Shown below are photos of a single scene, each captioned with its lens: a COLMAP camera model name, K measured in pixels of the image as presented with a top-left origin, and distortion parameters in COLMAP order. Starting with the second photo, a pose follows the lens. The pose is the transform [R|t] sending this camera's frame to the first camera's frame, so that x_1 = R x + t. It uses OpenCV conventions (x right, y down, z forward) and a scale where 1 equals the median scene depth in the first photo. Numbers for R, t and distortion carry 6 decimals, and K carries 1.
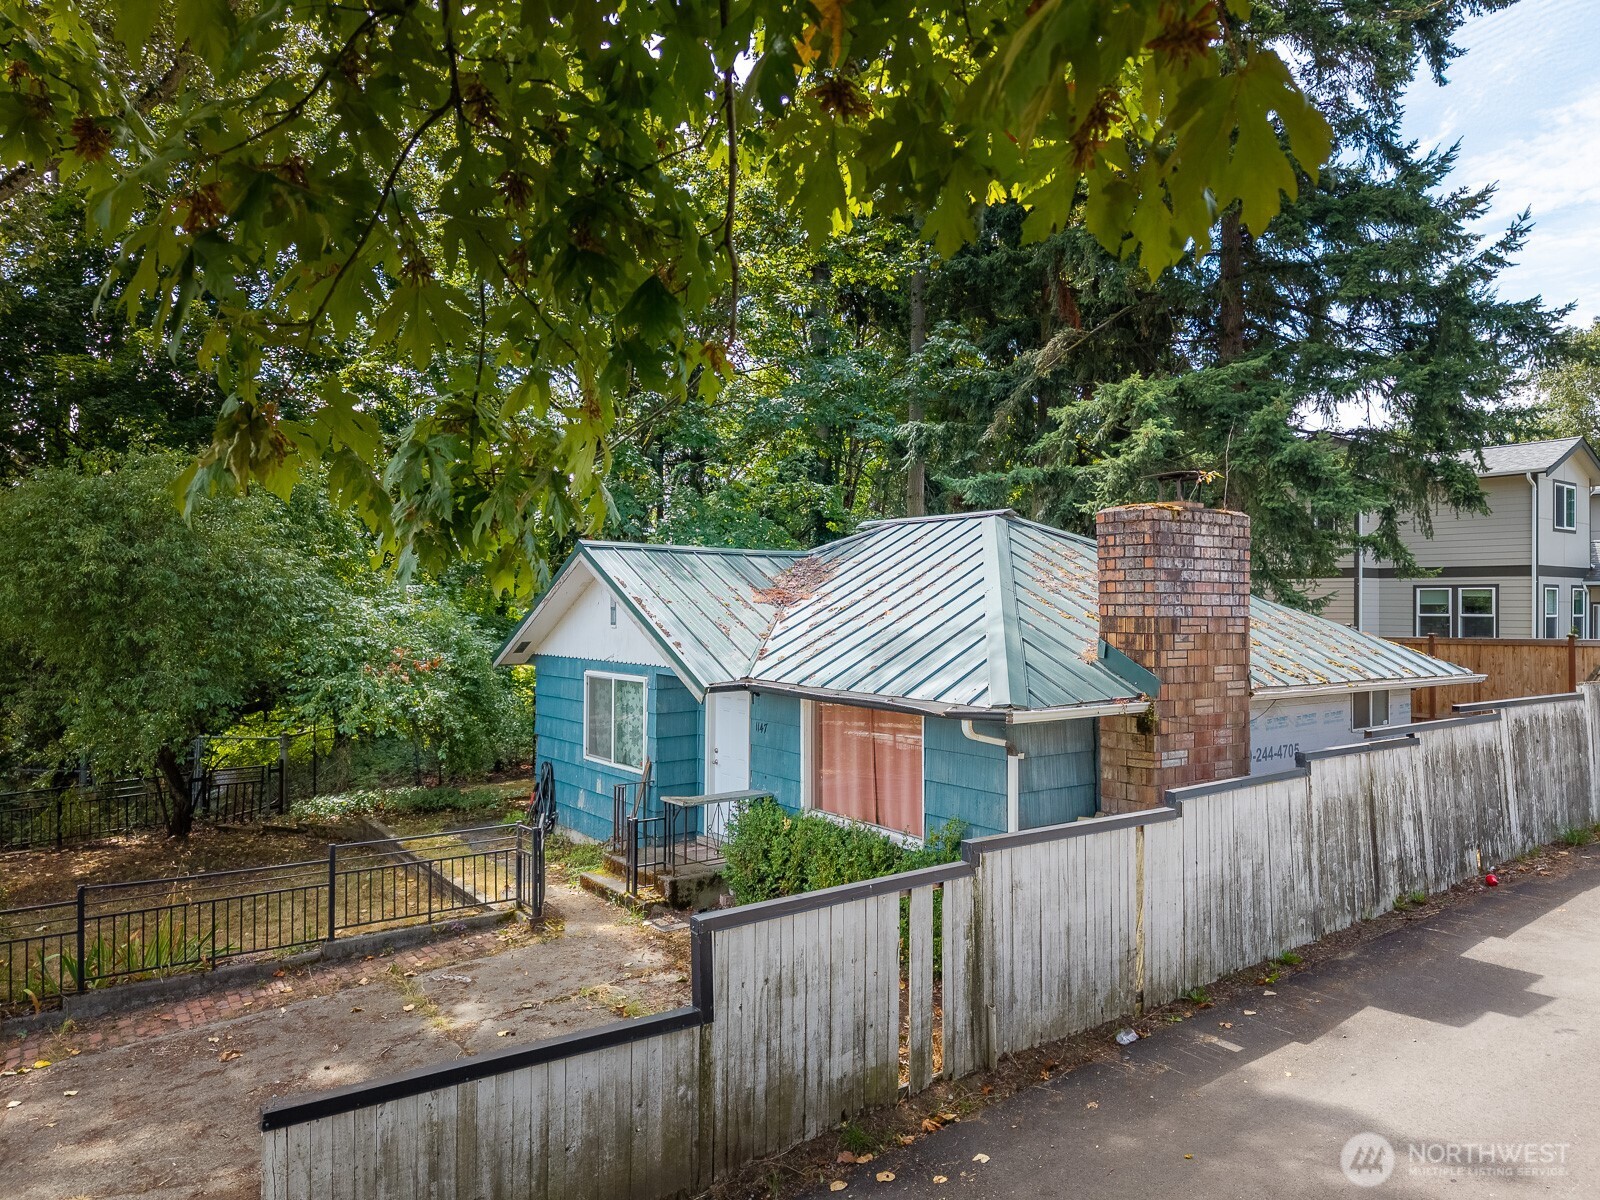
lens RADIAL K [[1062.3, 0, 793.4], [0, 1062.3, 601.5], [0, 0, 1]] dist [0.004922, 0.000846]
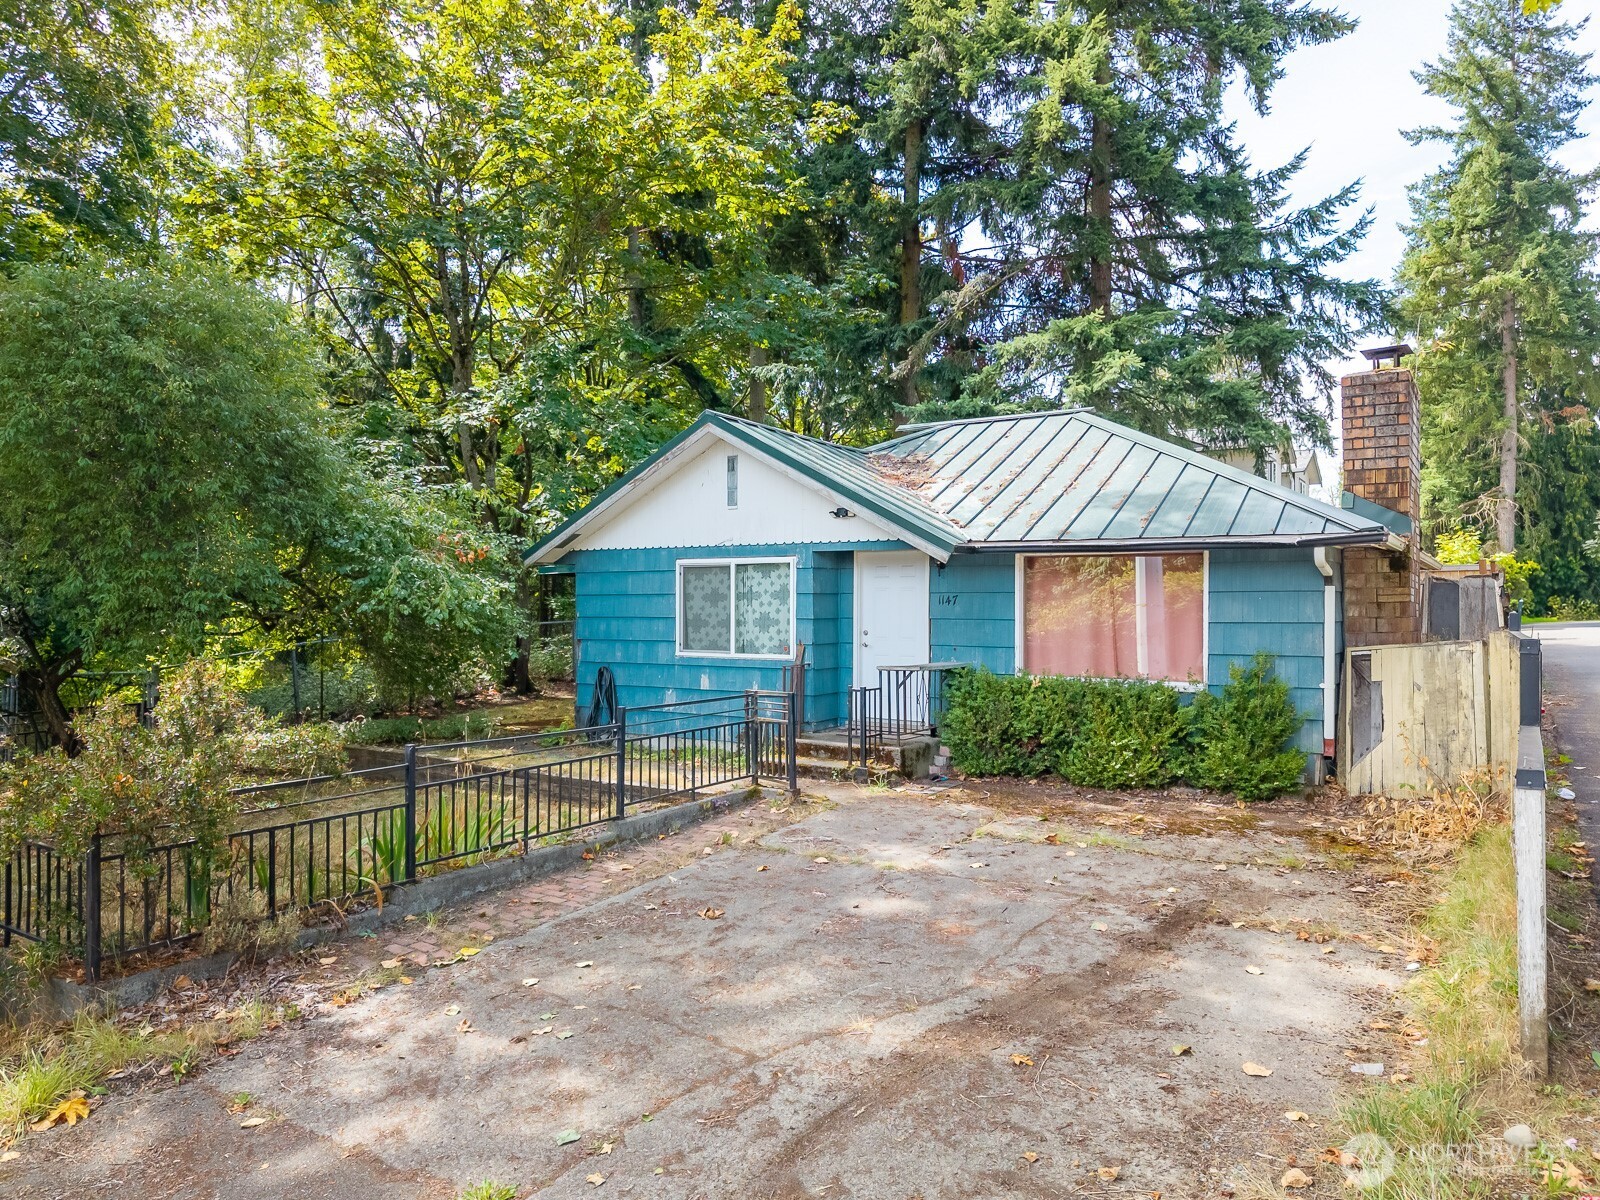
lens RADIAL K [[1062.3, 0, 784.9], [0, 1062.3, 606.5], [0, 0, 1]] dist [0.004922, 0.000846]
pose [[0.936372, 0.000179, 0.351010, -0.638819], [-0.002510, 0.999978, 0.006187, 0.148014], [-0.351001, -0.006674, 0.936351, 0.161518]]
